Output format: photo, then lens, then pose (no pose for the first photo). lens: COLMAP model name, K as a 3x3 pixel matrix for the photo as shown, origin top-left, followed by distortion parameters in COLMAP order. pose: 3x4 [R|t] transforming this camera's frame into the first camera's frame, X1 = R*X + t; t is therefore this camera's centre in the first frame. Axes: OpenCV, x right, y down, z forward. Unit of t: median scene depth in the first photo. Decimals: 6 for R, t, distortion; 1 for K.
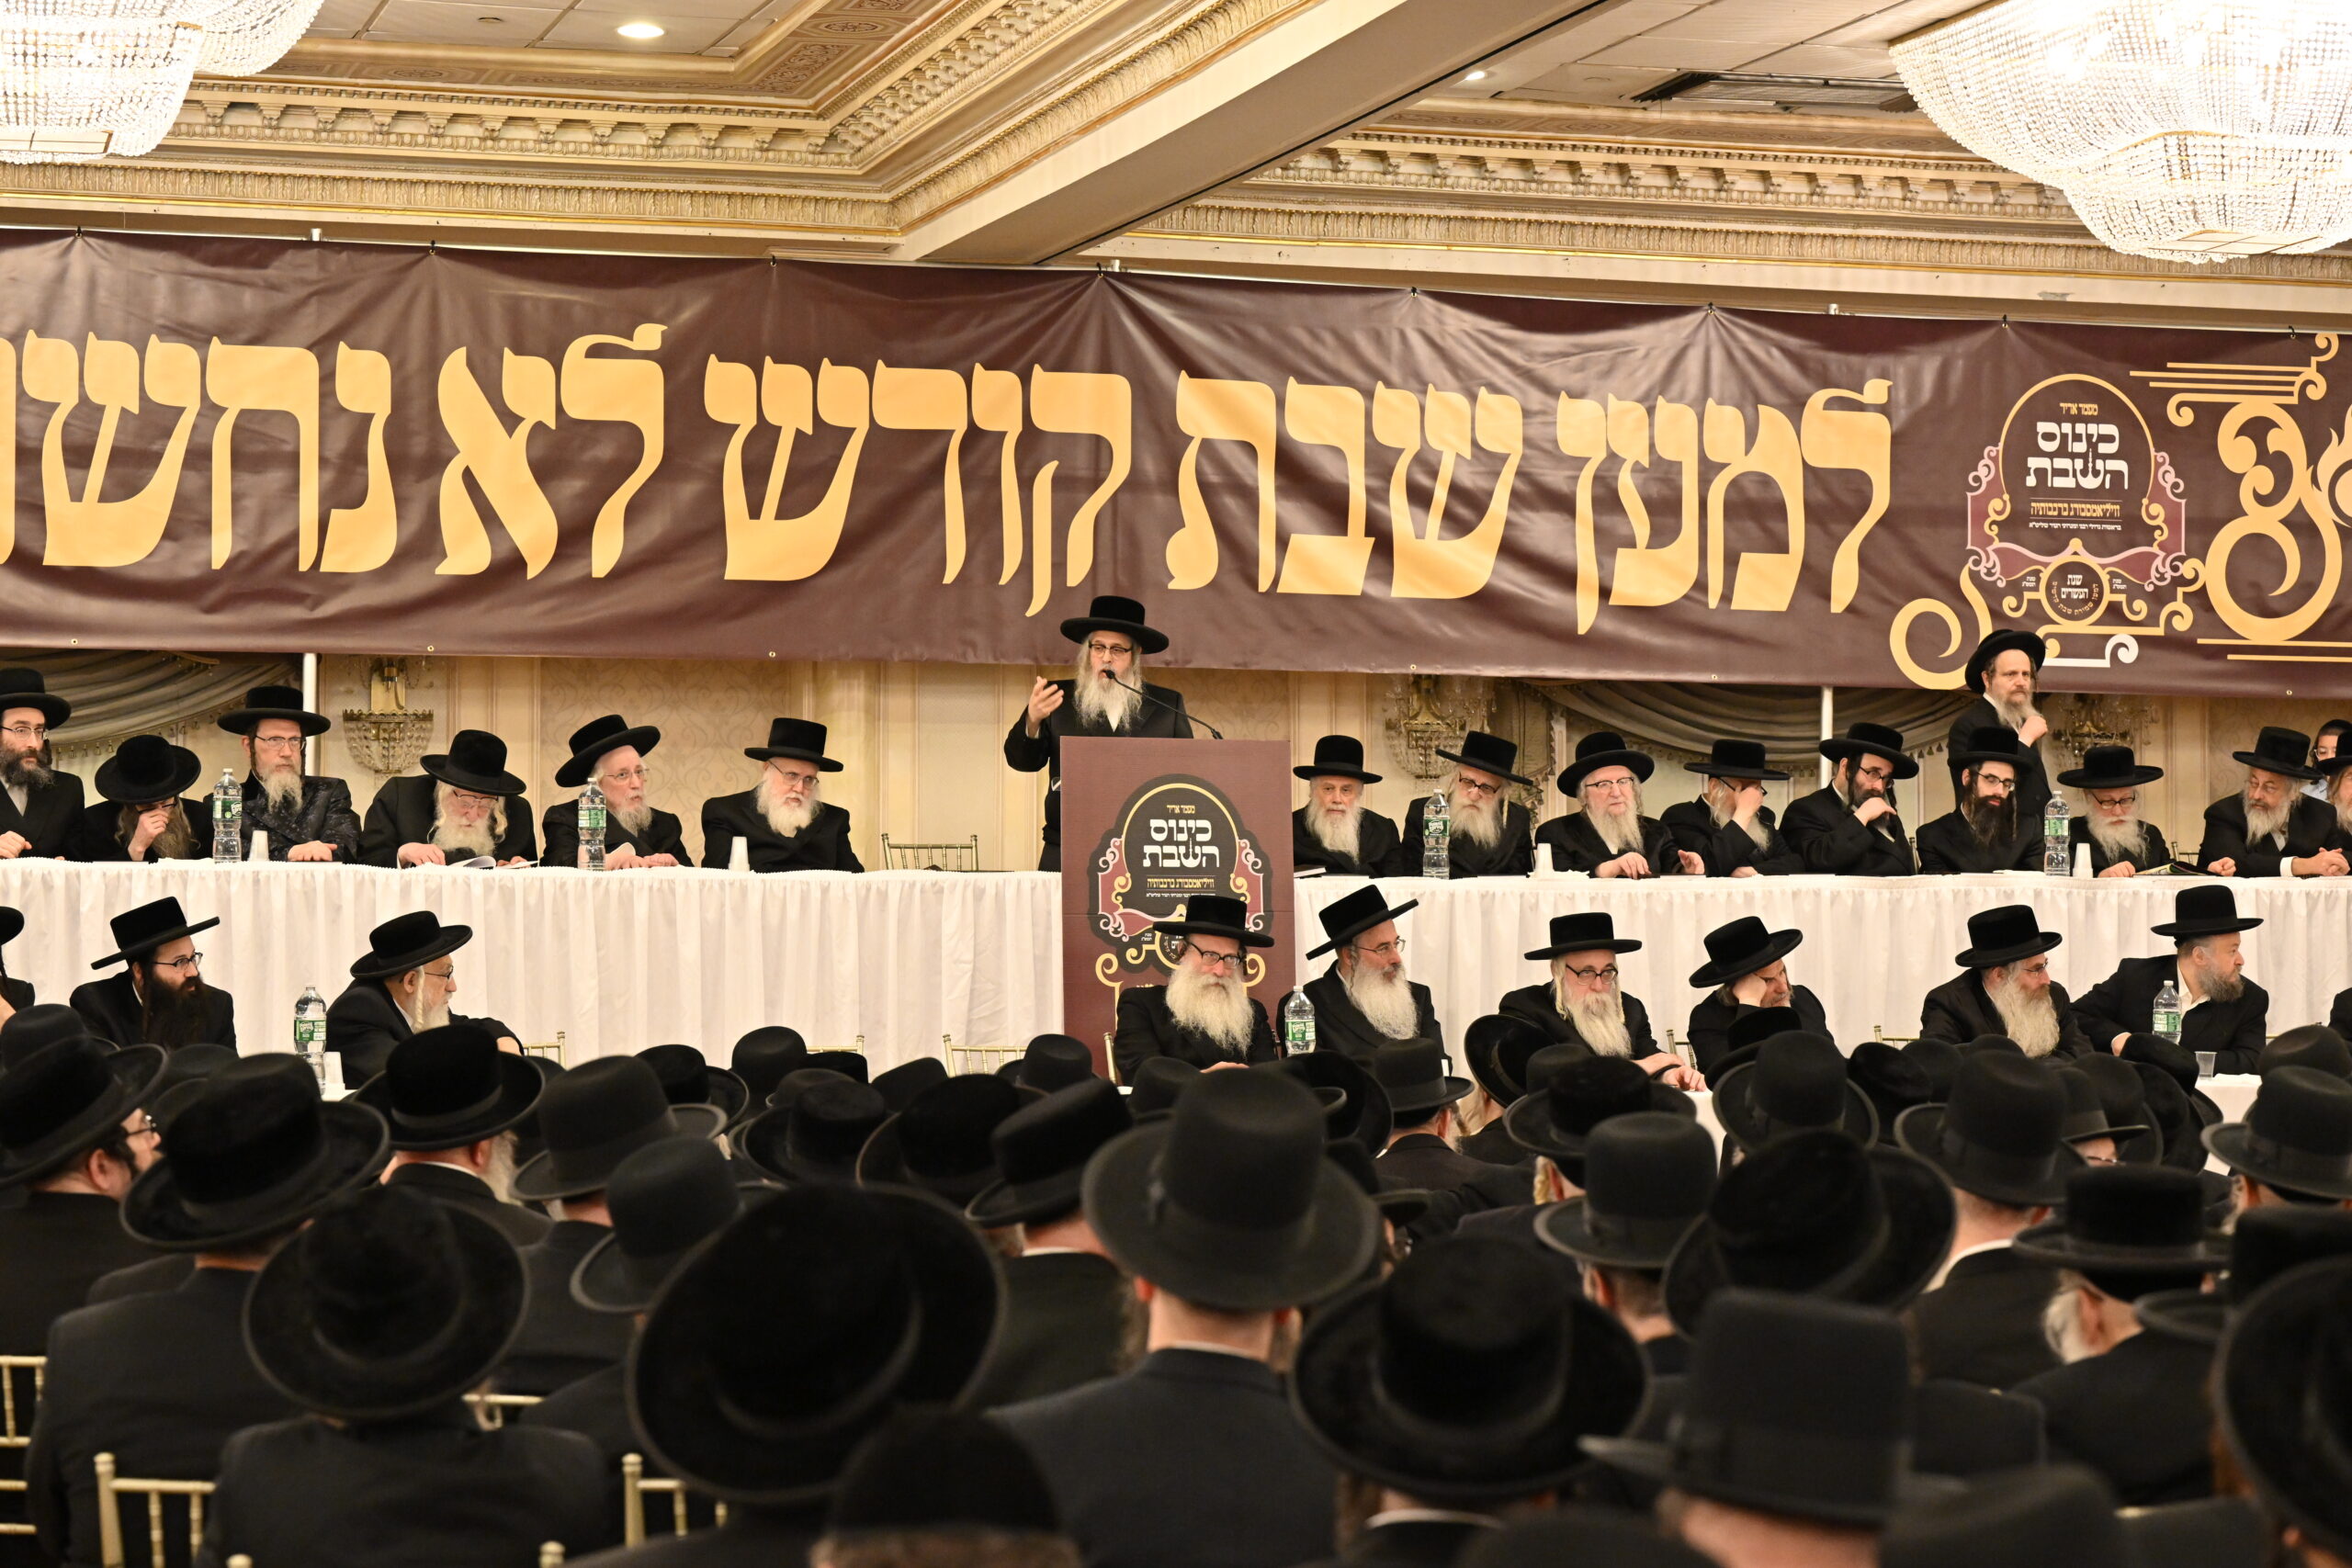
lens RADIAL K [[4819.1, 0, 1139.0], [0, 4819.1, 797.4], [0, 0, 1]] dist [0.026891, 0.000000]
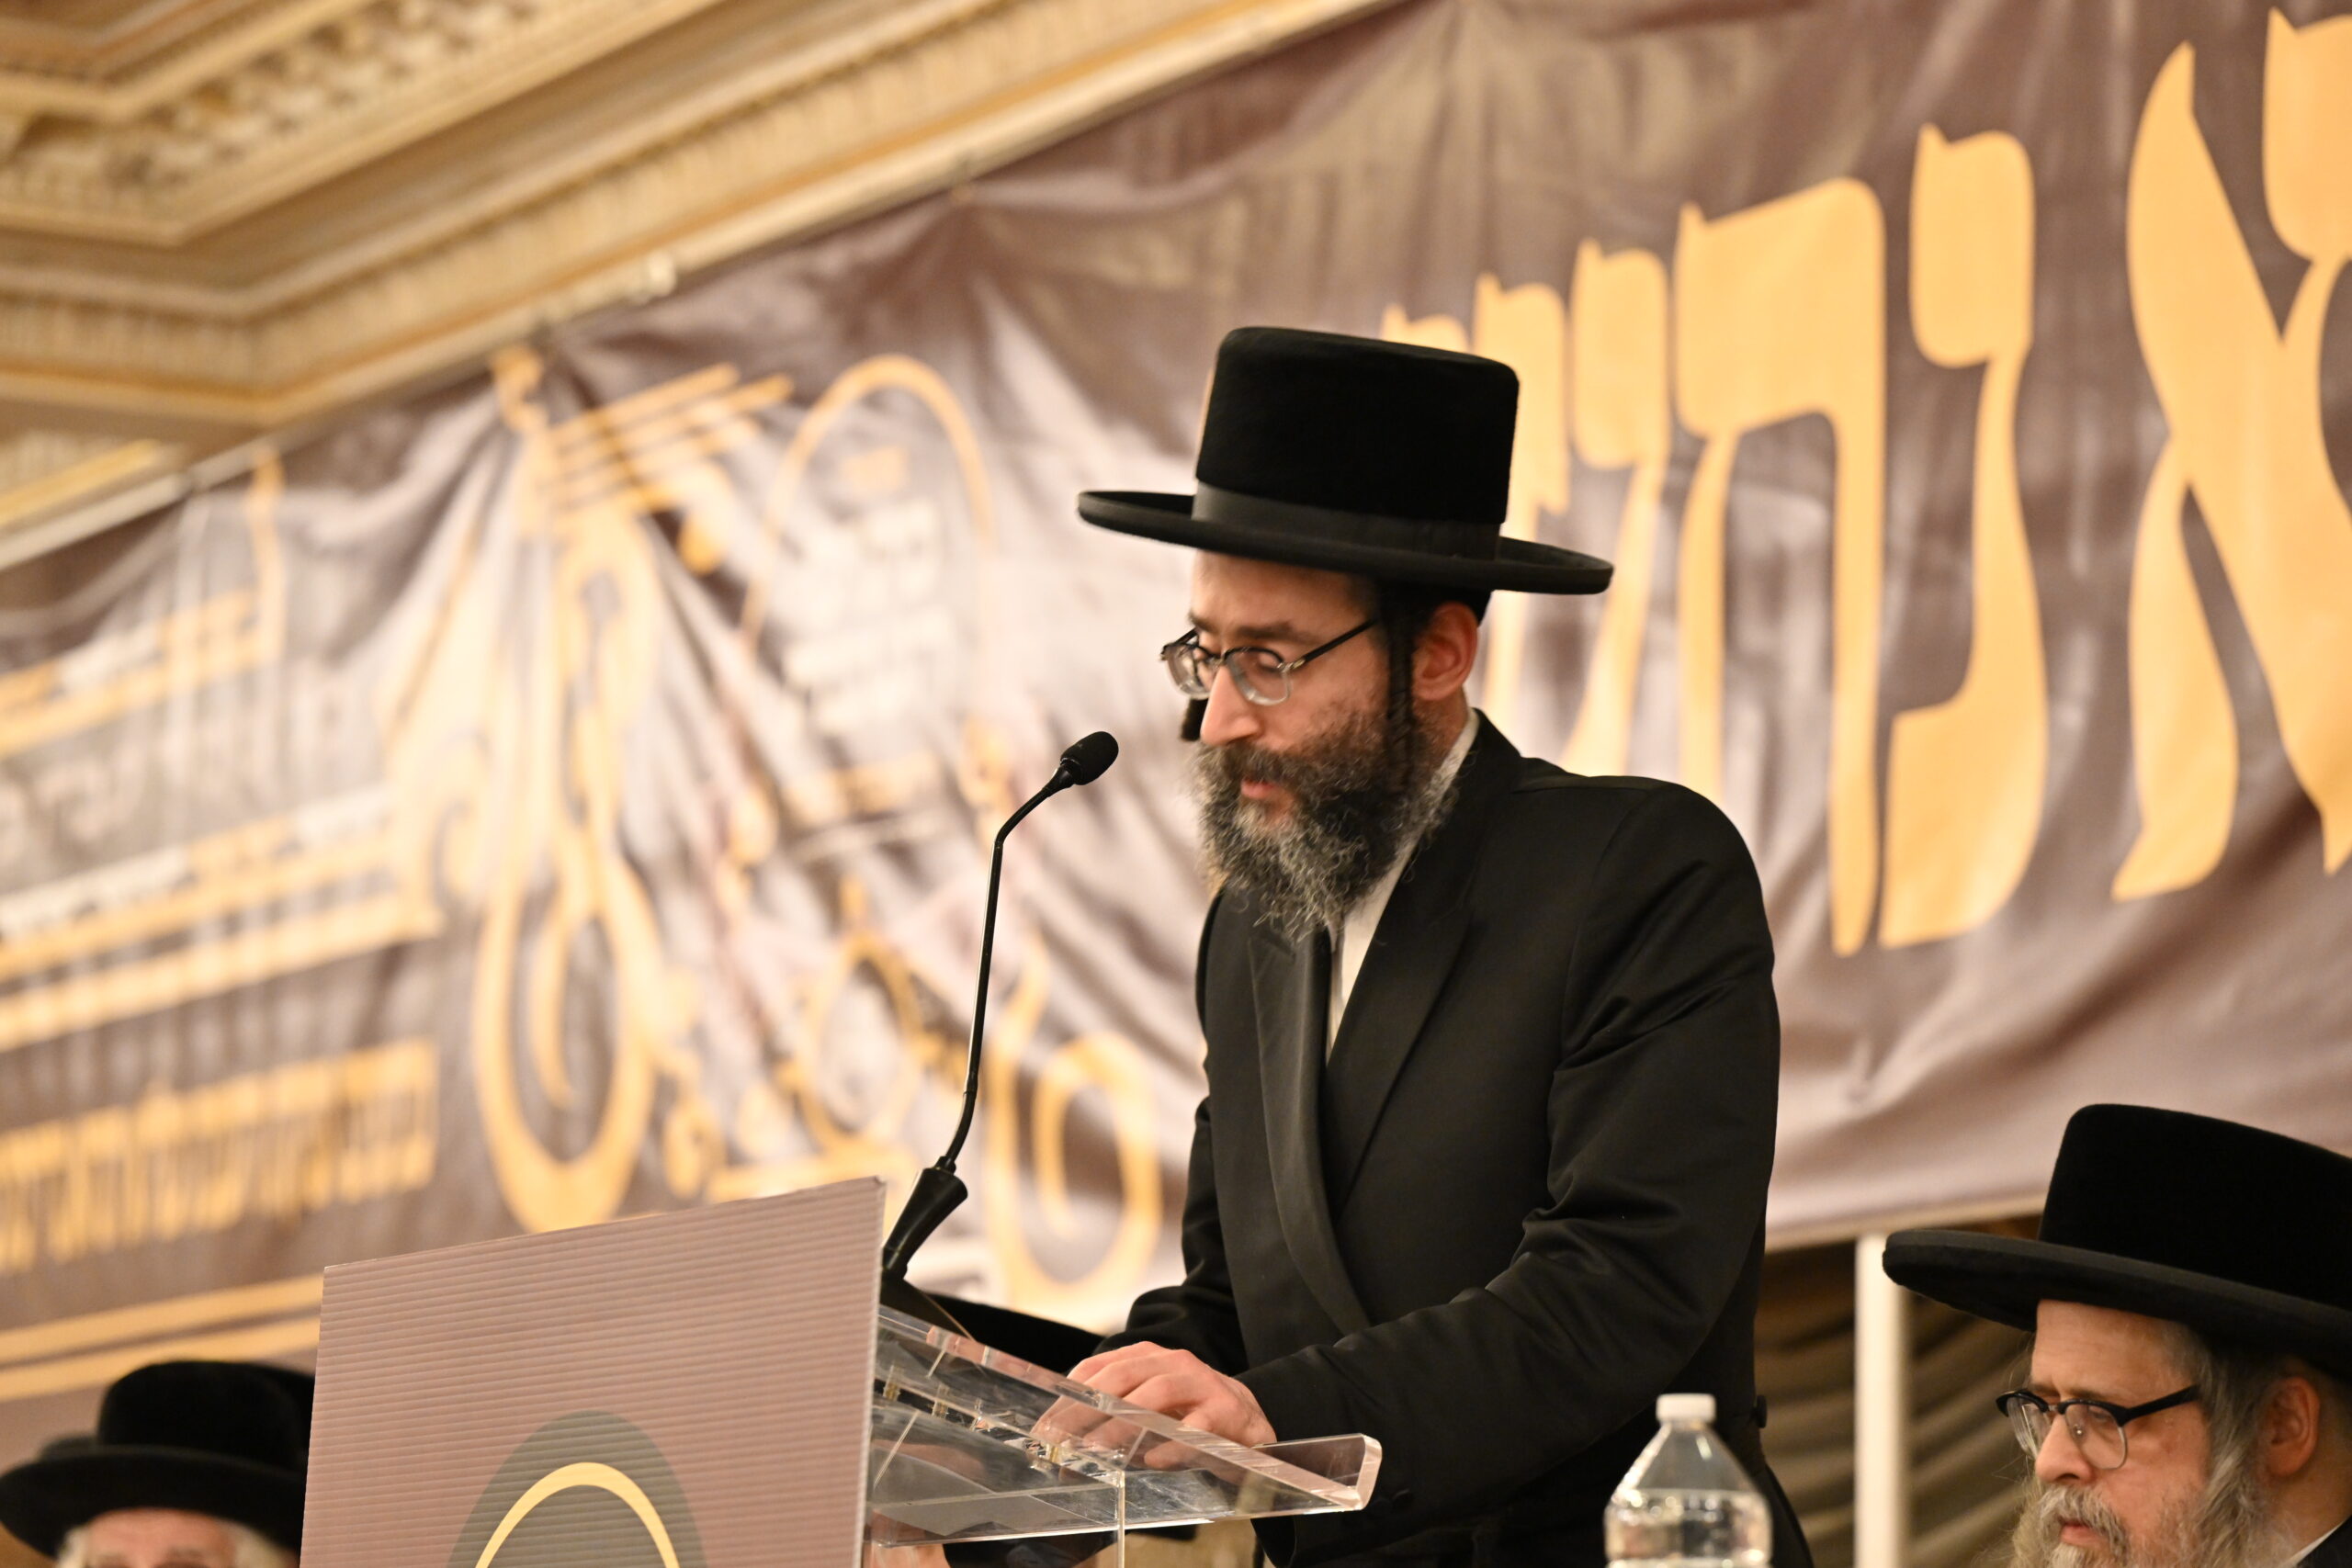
lens RADIAL K [[8718.3, 0, 1186.1], [0, 8718.3, 766.2], [0, 0, 1]] dist [0.412895, 0.000000]
pose [[0.216816, -0.140318, -0.966075, 0.306587], [0.018809, 0.990033, -0.139576, 0.013082], [0.976031, 0.012091, 0.217294, 0.819625]]
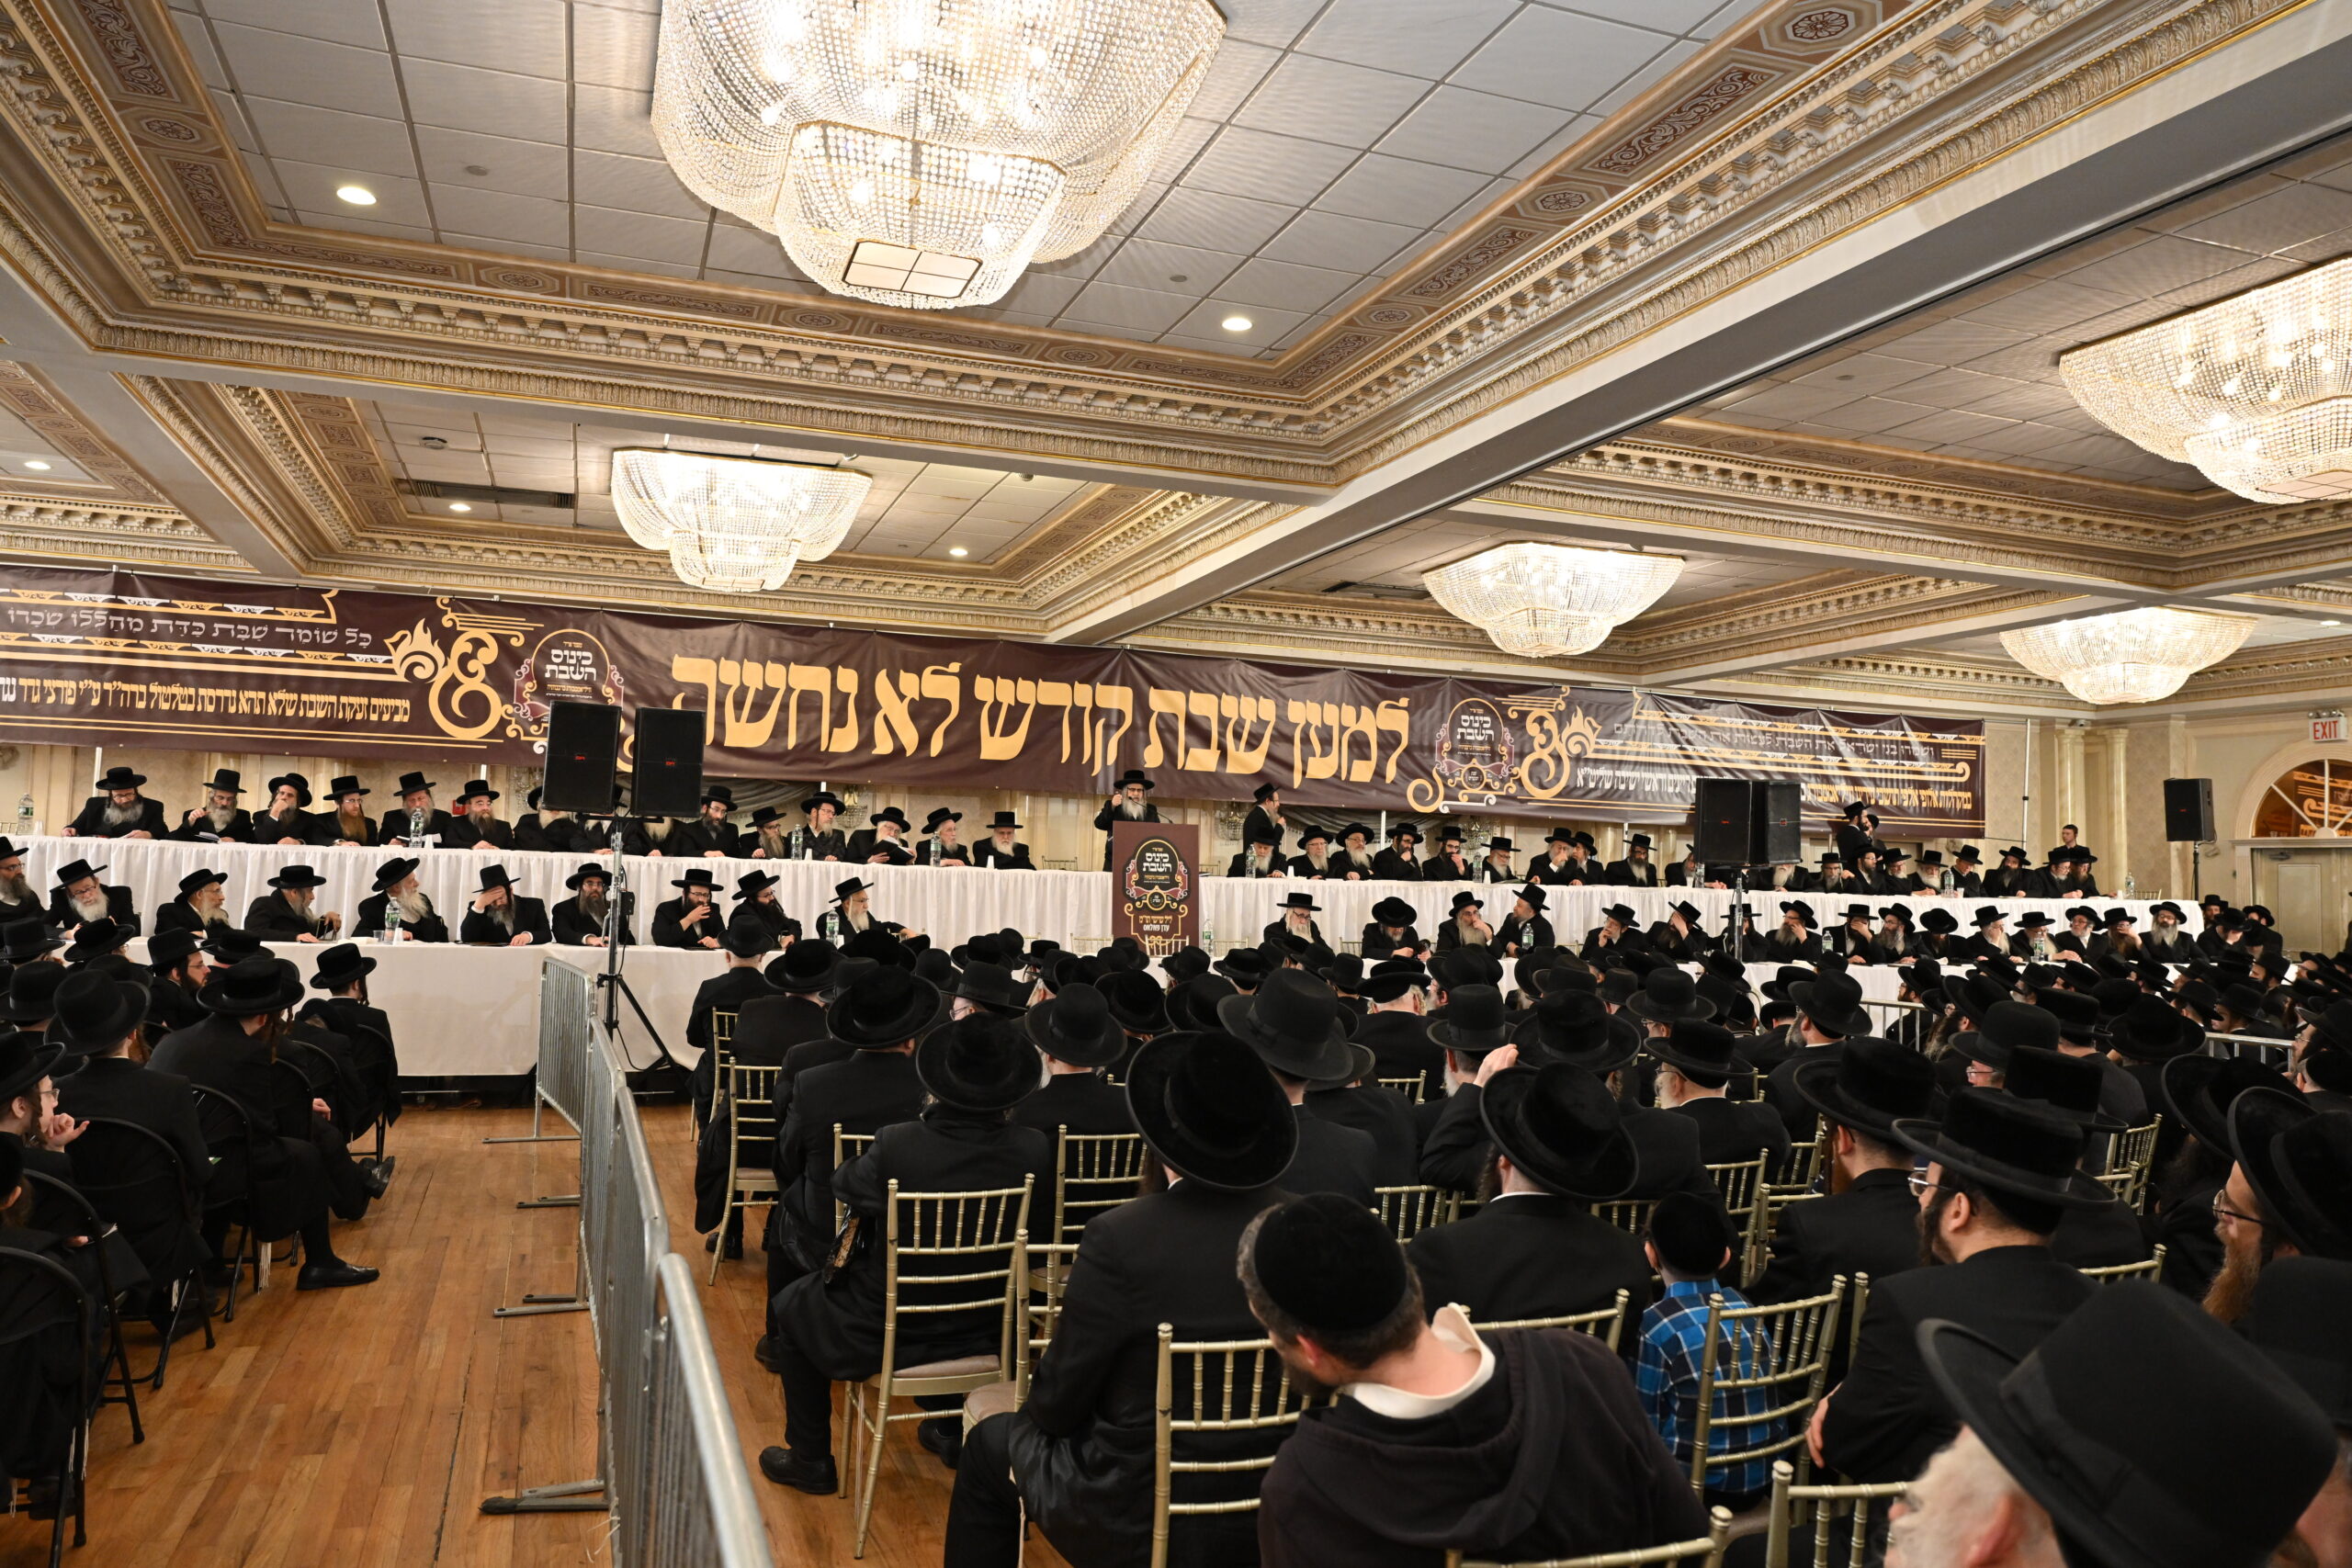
lens RADIAL K [[1692.5, 0, 1155.4], [0, 1692.5, 774.4], [0, 0, 1]] dist [0.016427, -0.011476]
pose [[0.998516, 0.027991, 0.046713, -0.032205], [-0.025996, 0.998746, -0.042776, 0.000983], [-0.047851, 0.041498, 0.997992, 0.059187]]
